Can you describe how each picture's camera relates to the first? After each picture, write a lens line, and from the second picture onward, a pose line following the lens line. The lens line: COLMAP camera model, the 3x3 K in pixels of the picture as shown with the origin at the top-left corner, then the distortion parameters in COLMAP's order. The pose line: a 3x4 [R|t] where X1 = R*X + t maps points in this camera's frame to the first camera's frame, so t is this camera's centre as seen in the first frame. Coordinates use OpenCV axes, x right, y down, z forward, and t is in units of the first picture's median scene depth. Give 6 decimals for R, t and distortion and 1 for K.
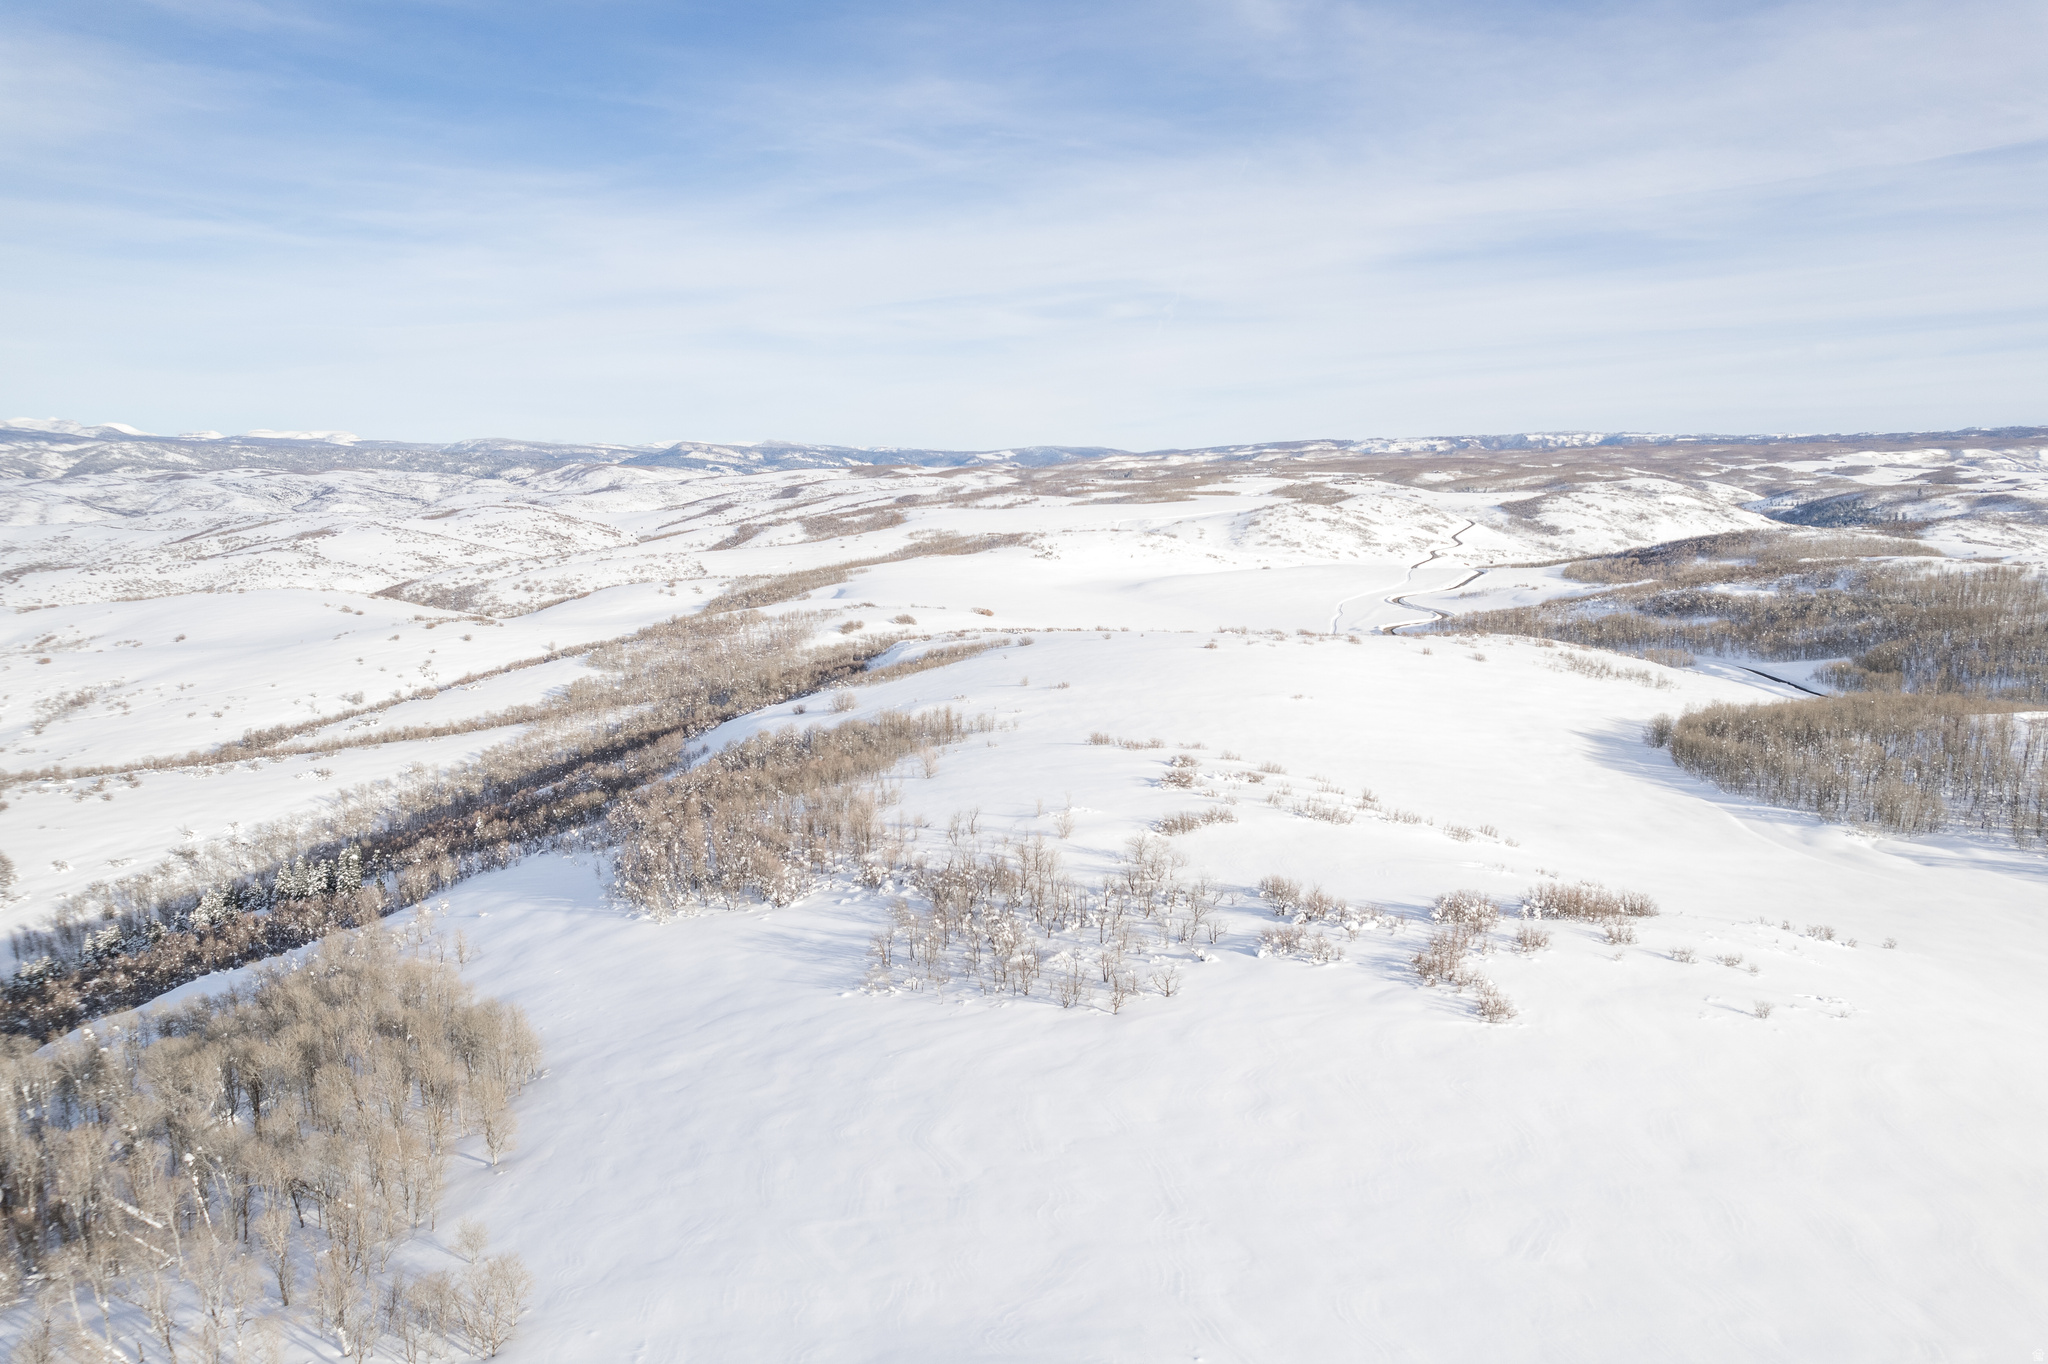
lens RADIAL K [[1314.2, 0, 1025.2], [0, 1314.2, 691.3], [0, 0, 1]] dist [-0.076948, 0.069557]
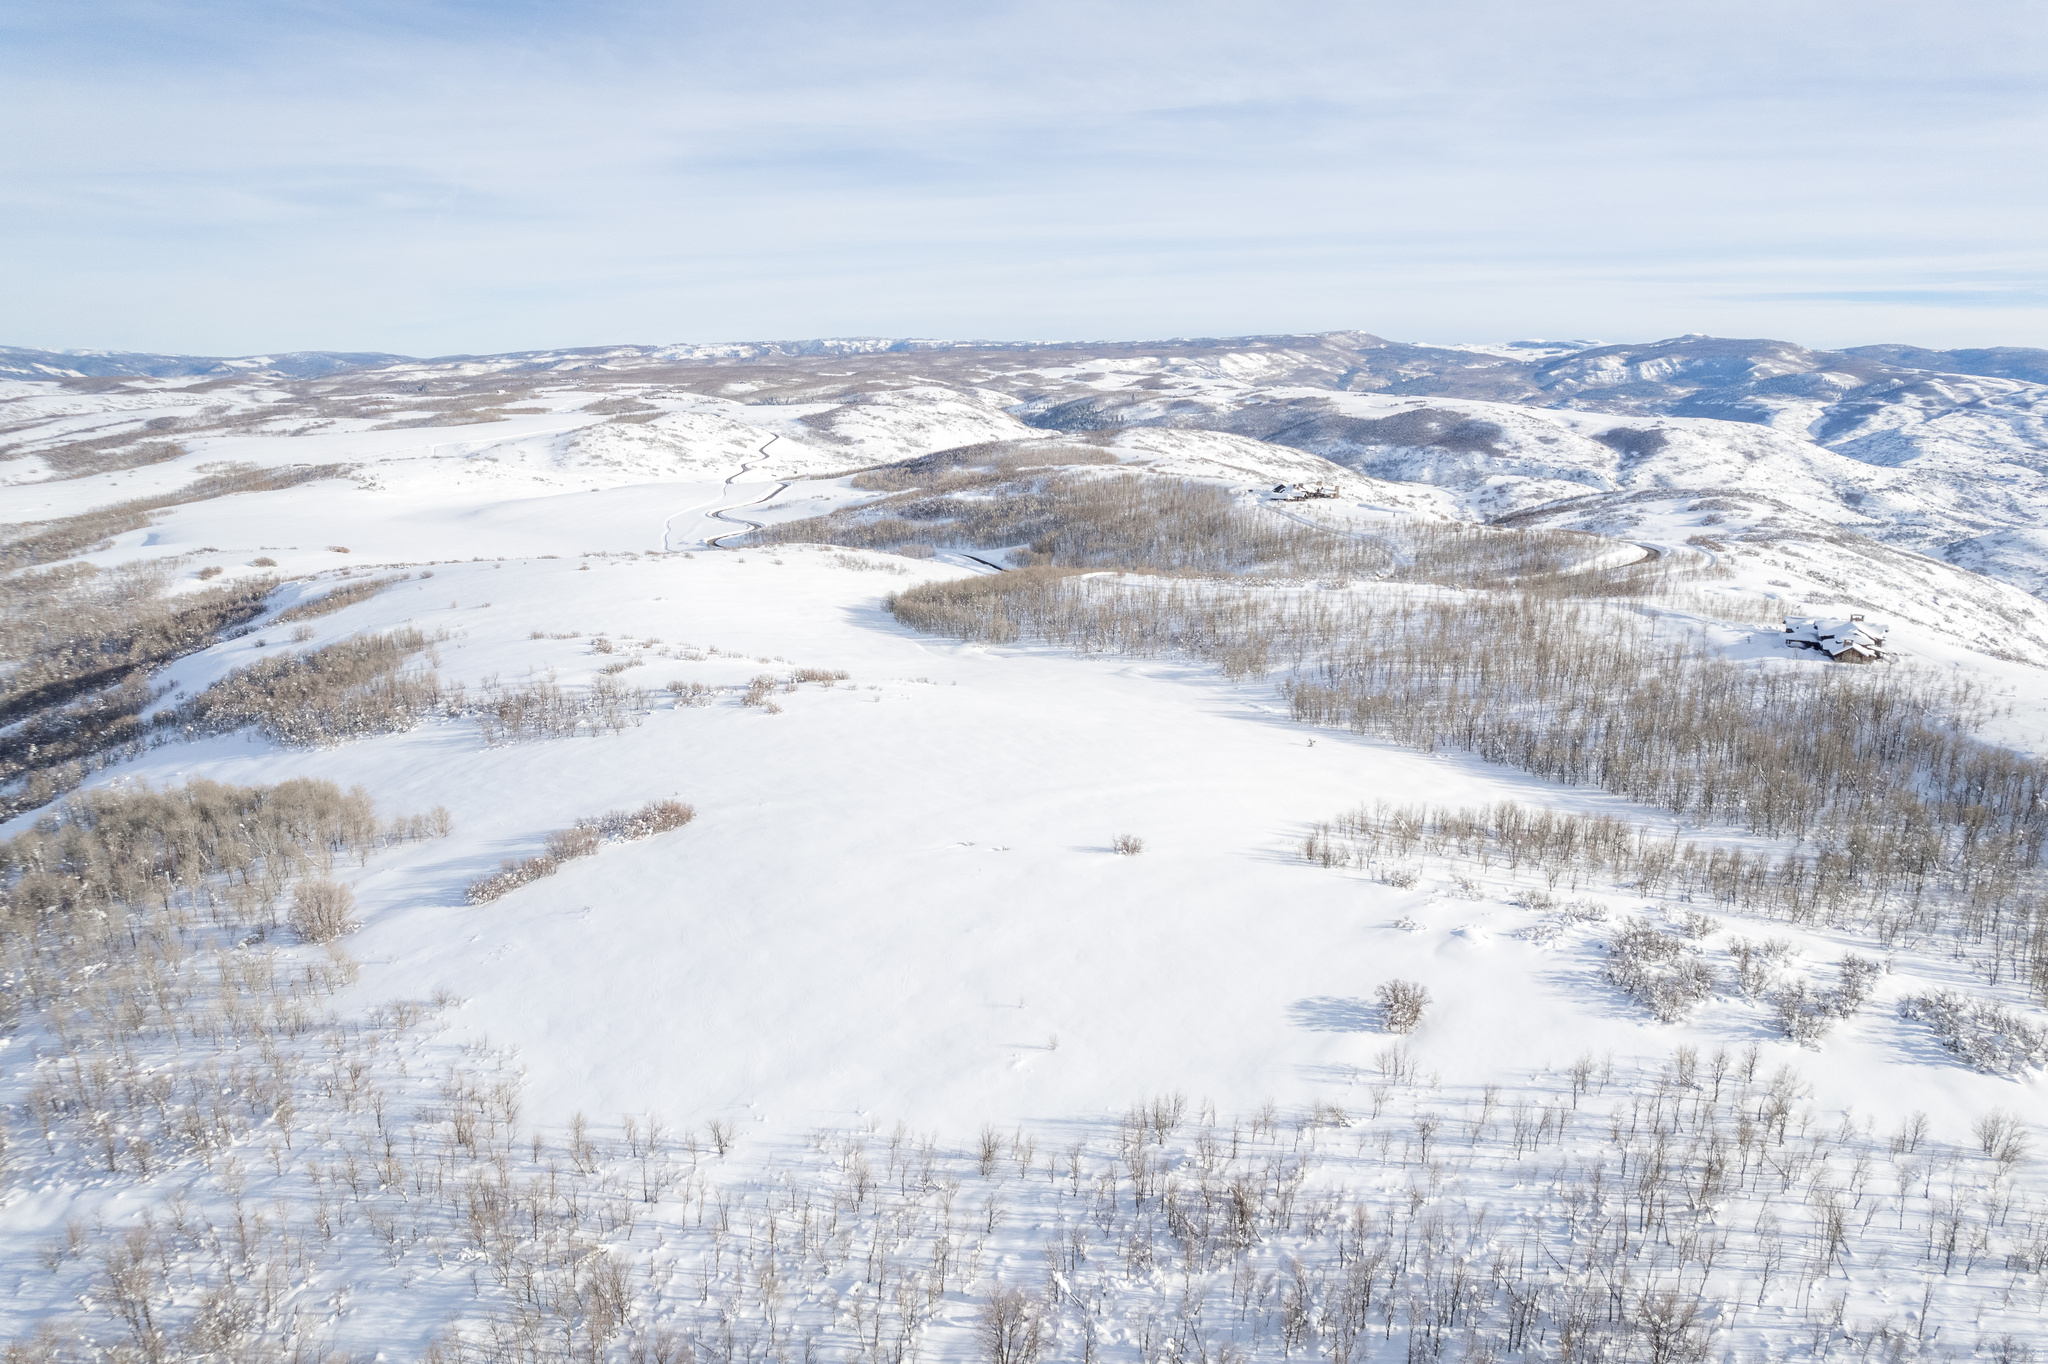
lens RADIAL K [[1314.2, 0, 1025.2], [0, 1314.2, 691.3], [0, 0, 1]] dist [-0.076948, 0.069557]
pose [[0.872896, -0.112667, 0.474720, -0.023052], [0.078598, 0.992736, 0.091087, 0.000971], [-0.481534, -0.042197, 0.875411, -0.080740]]
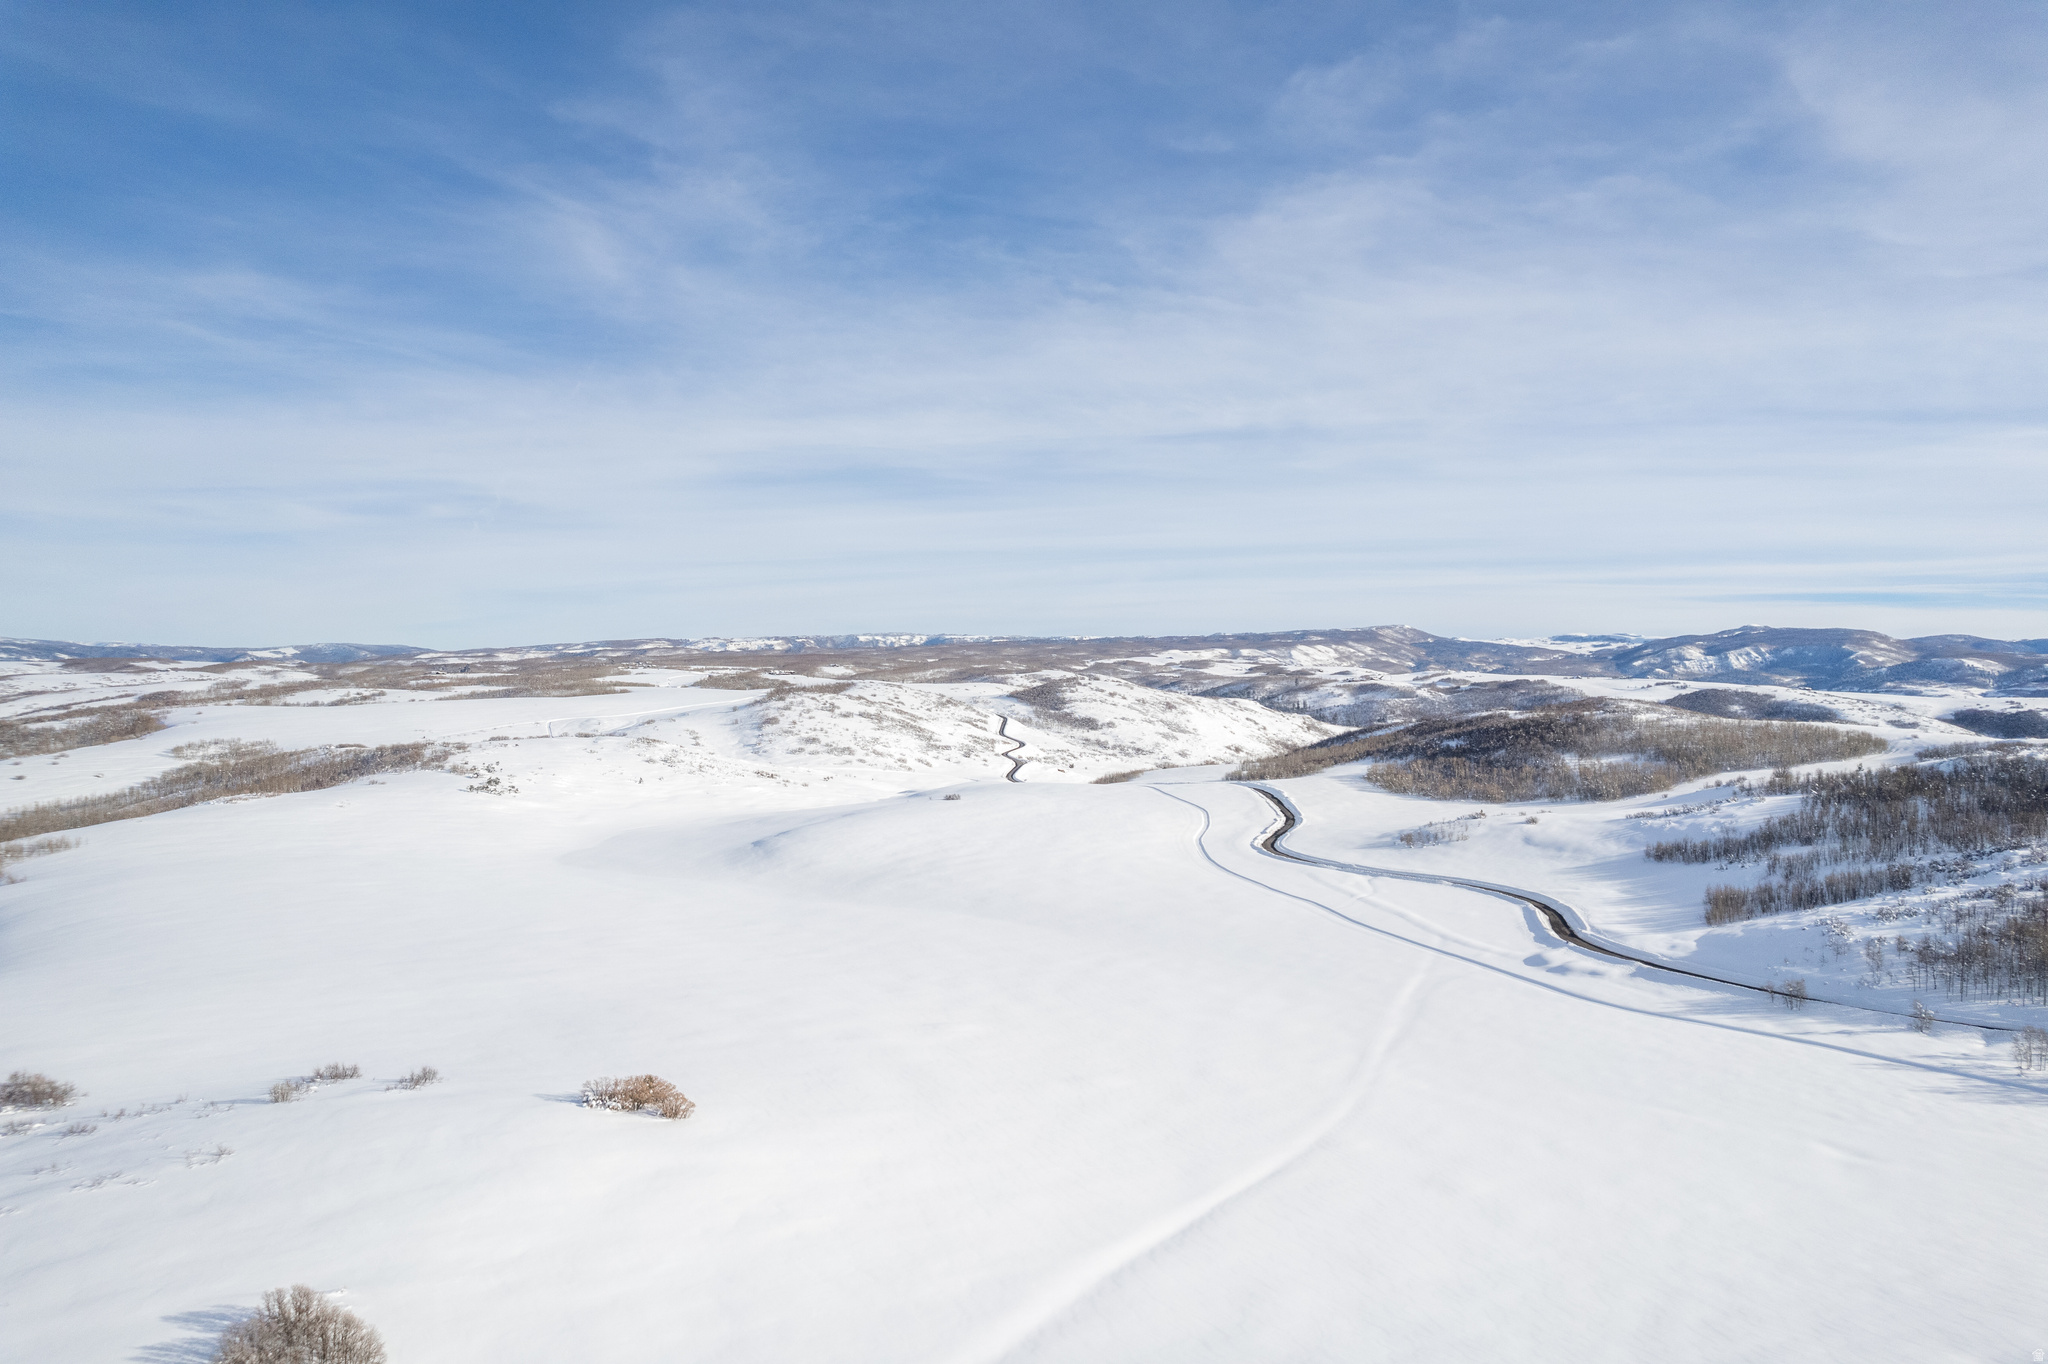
lens RADIAL K [[1314.2, 0, 1025.2], [0, 1314.2, 691.3], [0, 0, 1]] dist [-0.076948, 0.069557]
pose [[0.873390, -0.003473, 0.487010, -0.033850], [0.077781, 0.988134, -0.132443, -0.038486], [-0.480771, 0.153555, 0.863296, 0.308136]]
